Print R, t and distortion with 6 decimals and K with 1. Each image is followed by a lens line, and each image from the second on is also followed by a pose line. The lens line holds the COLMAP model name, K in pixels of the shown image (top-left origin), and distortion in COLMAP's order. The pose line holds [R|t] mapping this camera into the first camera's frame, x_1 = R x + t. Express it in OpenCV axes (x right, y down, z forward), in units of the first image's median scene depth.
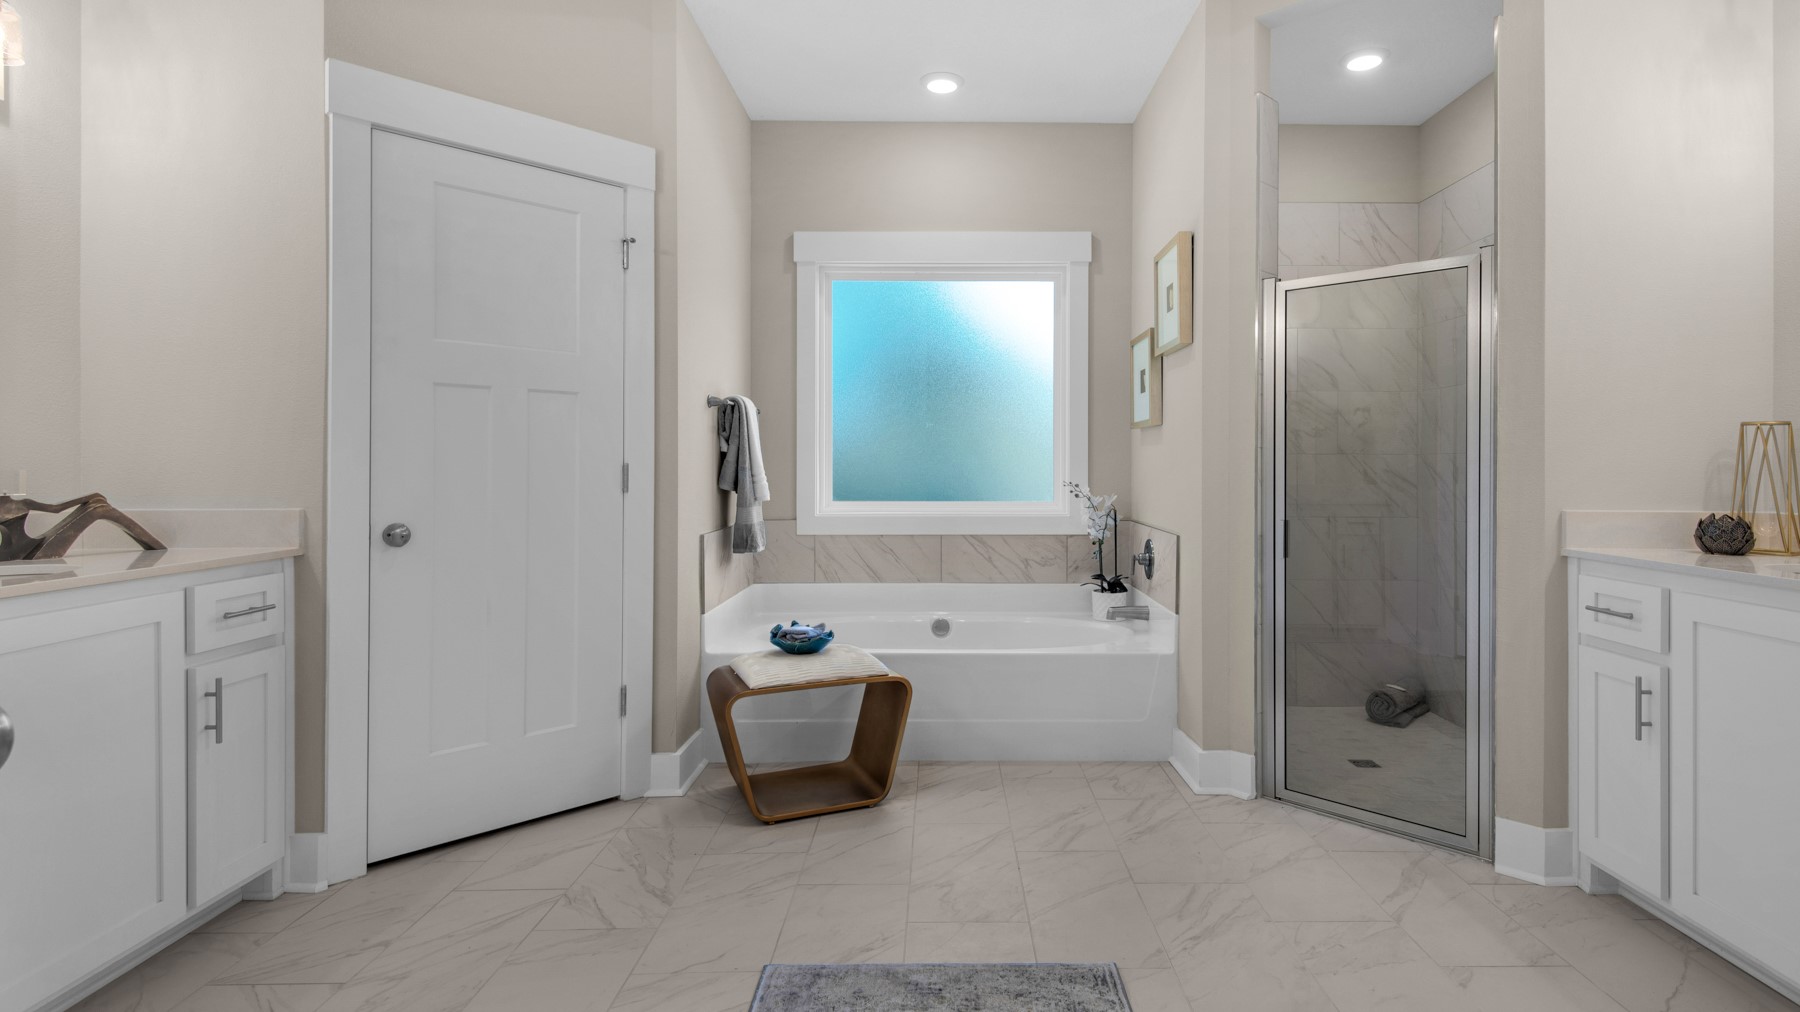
lens RADIAL K [[801.7, 0, 956.0], [0, 801.7, 461.9], [0, 0, 1]] dist [0.030500, -0.015899]
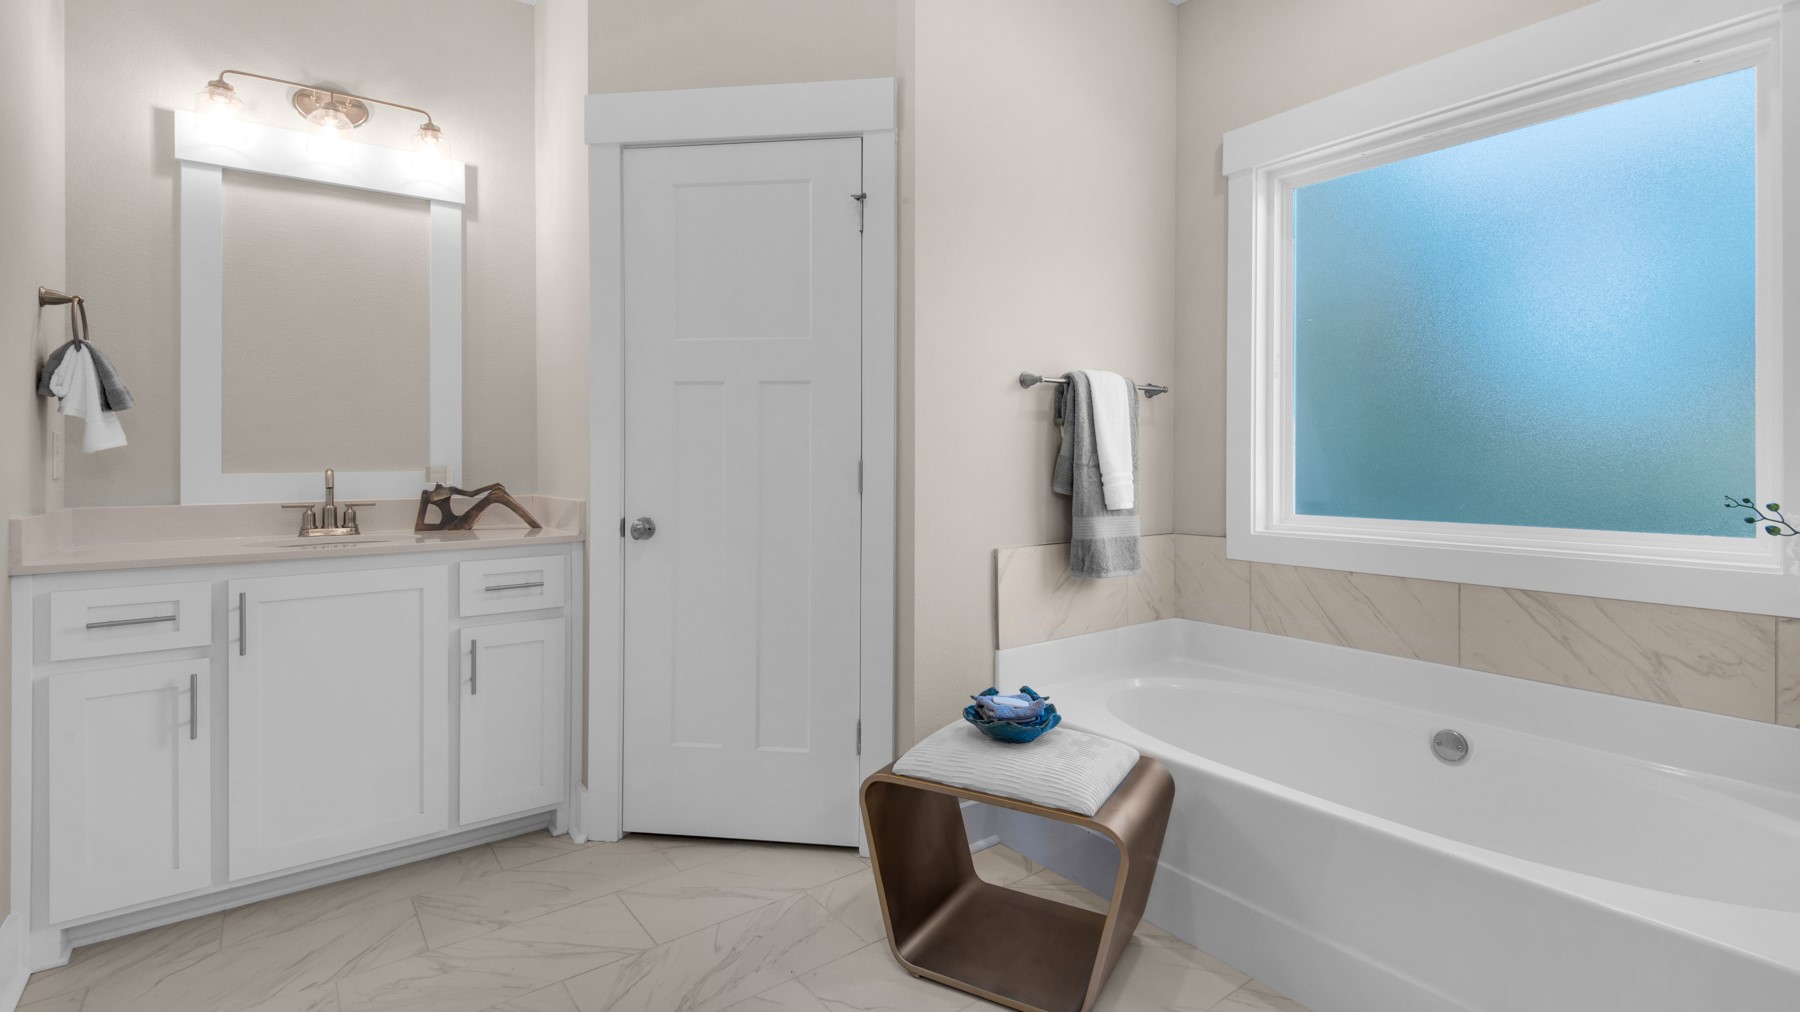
lens RADIAL K [[801.7, 0, 956.0], [0, 801.7, 461.9], [0, 0, 1]] dist [0.030500, -0.015899]
pose [[0.624252, 0.000599, -0.781223, 0.253444], [0.004534, 0.999980, 0.004390, 0.001046], [0.781210, -0.006283, 0.624236, 0.440610]]
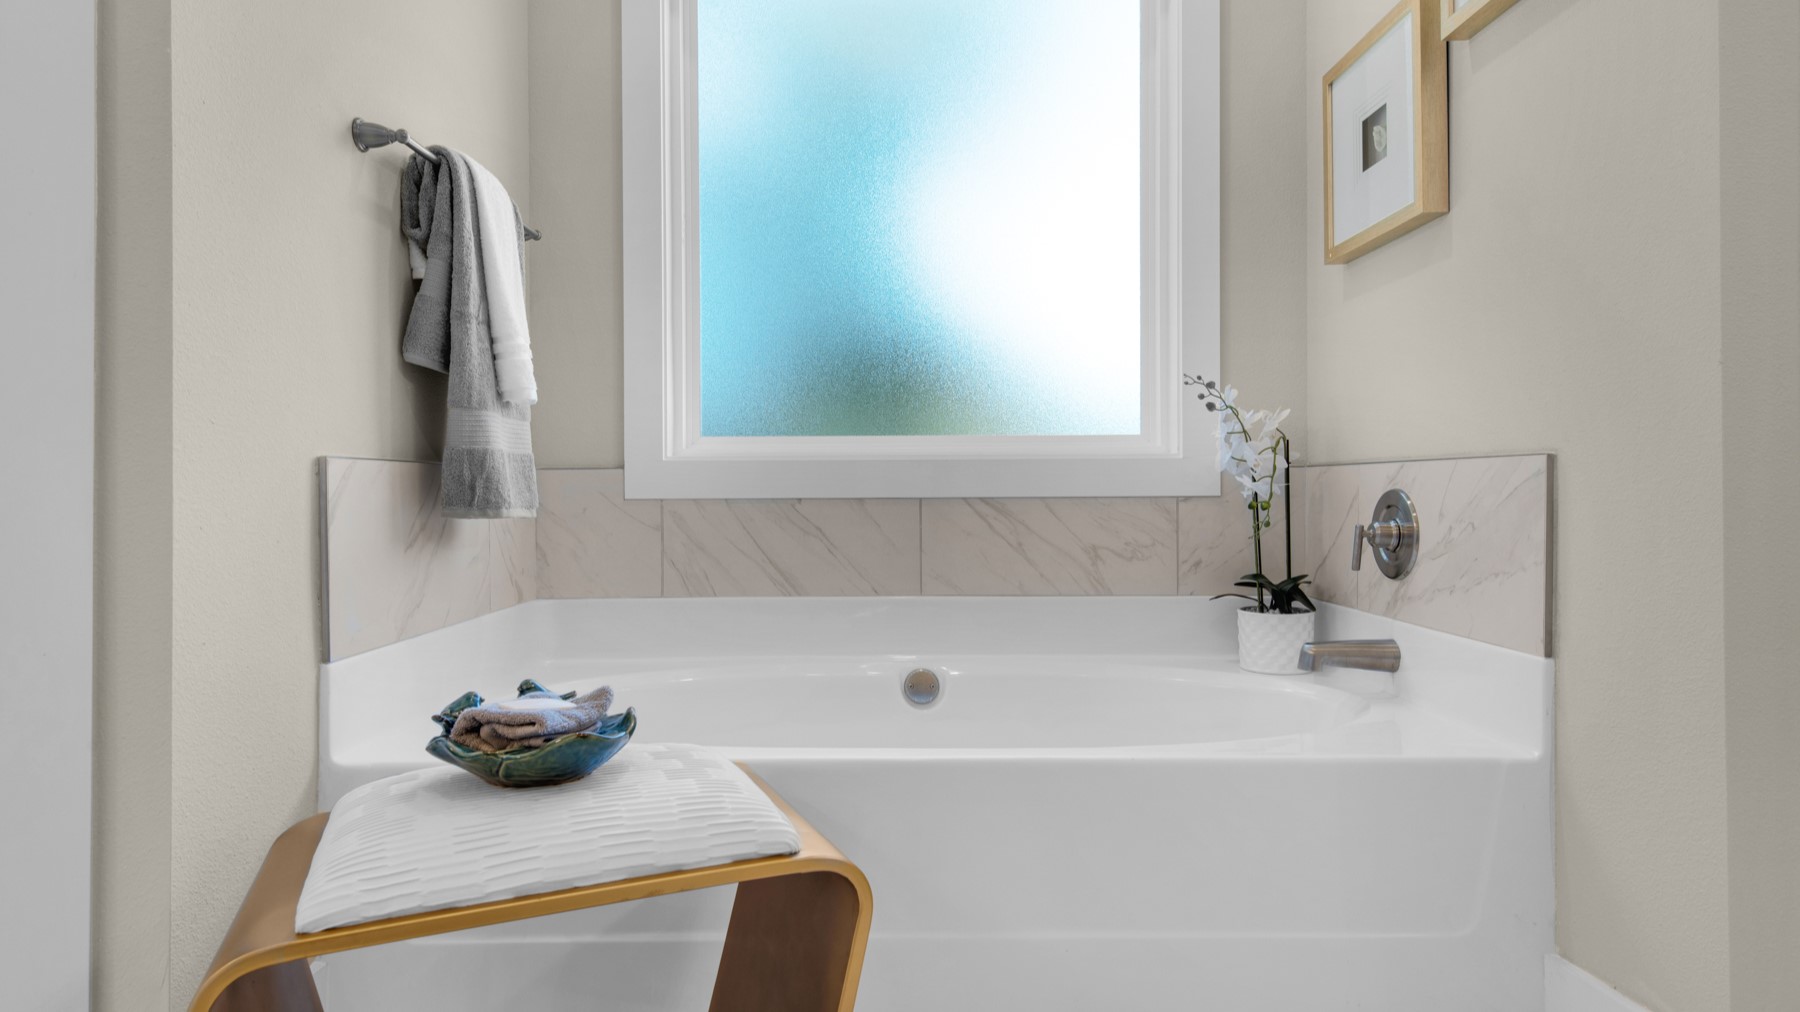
lens RADIAL K [[982.8, 0, 894.3], [0, 982.8, 470.4], [0, 0, 1]] dist [0.034631, 0.000211]
pose [[0.999895, -0.007023, -0.012657, -0.032574], [0.006990, 0.999972, -0.002696, 0.092444], [0.012675, 0.002607, 0.999916, 0.485522]]
